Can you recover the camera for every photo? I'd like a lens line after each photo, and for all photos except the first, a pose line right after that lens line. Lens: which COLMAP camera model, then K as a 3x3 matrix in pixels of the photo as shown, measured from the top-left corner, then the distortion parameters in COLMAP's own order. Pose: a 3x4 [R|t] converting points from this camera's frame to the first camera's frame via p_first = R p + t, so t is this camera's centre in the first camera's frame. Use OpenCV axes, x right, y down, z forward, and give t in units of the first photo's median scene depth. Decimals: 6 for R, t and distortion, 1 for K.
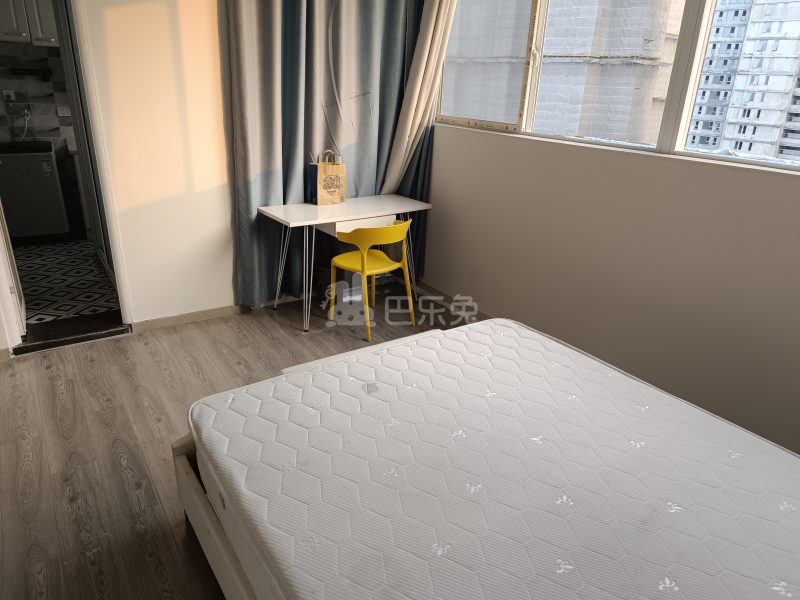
lens RADIAL K [[542.6, 0, 400.0], [0, 542.6, 300.0], [0, 0, 1]] dist [0.018593, -0.025180]
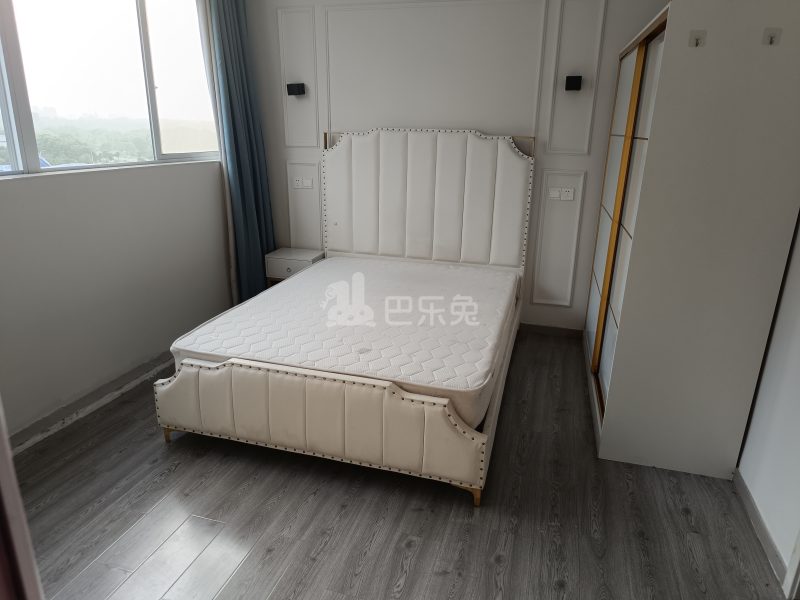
lens RADIAL K [[542.6, 0, 400.0], [0, 542.6, 300.0], [0, 0, 1]] dist [0.018593, -0.025180]
pose [[-0.629275, -0.279680, 0.725115, -0.598781], [0.245385, 0.813779, 0.526830, -0.354169], [-0.737427, 0.509453, -0.443462, 0.849704]]
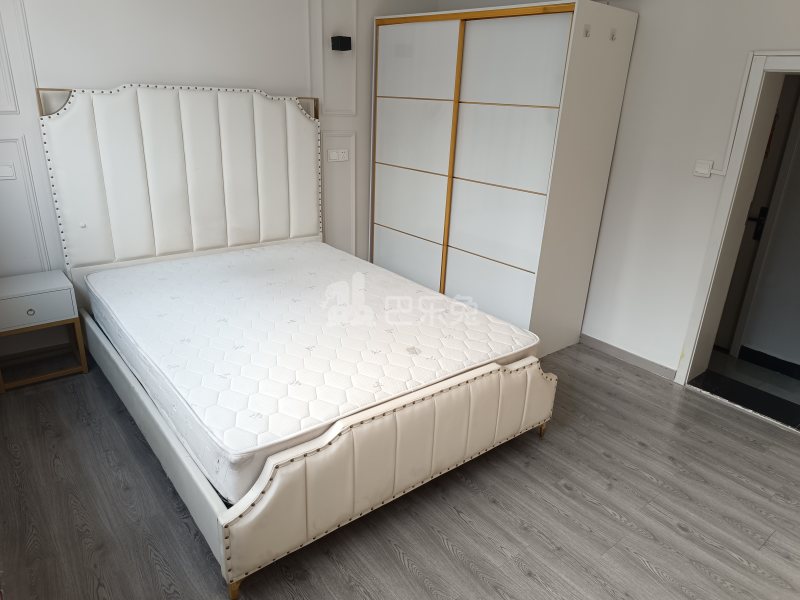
lens RADIAL K [[542.6, 0, 400.0], [0, 542.6, 300.0], [0, 0, 1]] dist [0.018593, -0.025180]
pose [[-0.994830, -0.047365, -0.089829, 0.049995], [-0.095574, 0.735699, 0.670532, -0.412597], [0.034327, 0.675651, -0.736422, 1.047211]]
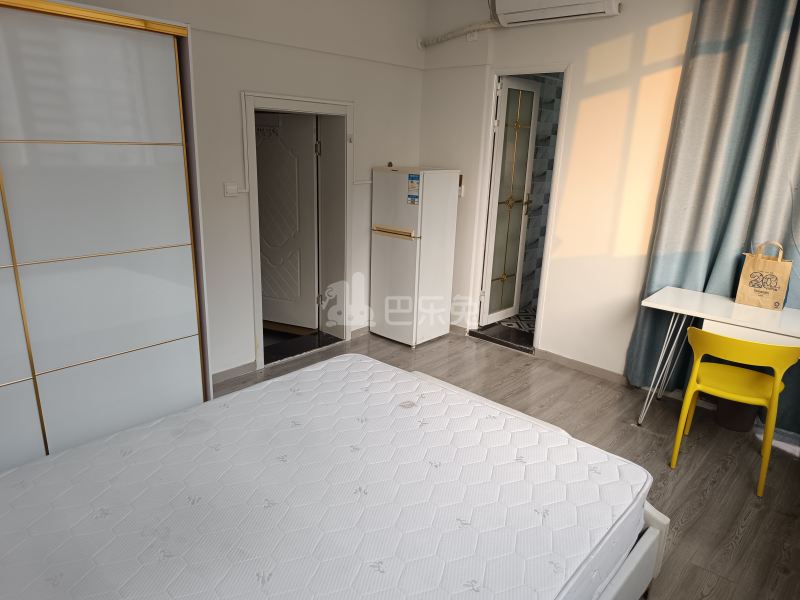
lens RADIAL K [[558.7, 0, 400.0], [0, 558.7, 300.0], [0, 0, 1]] dist [0.021955, -0.000740]
pose [[0.227348, 0.245706, -0.942306, 0.579314], [-0.385030, 0.911478, 0.144772, -0.117665], [0.894463, 0.329902, 0.301827, 0.326803]]
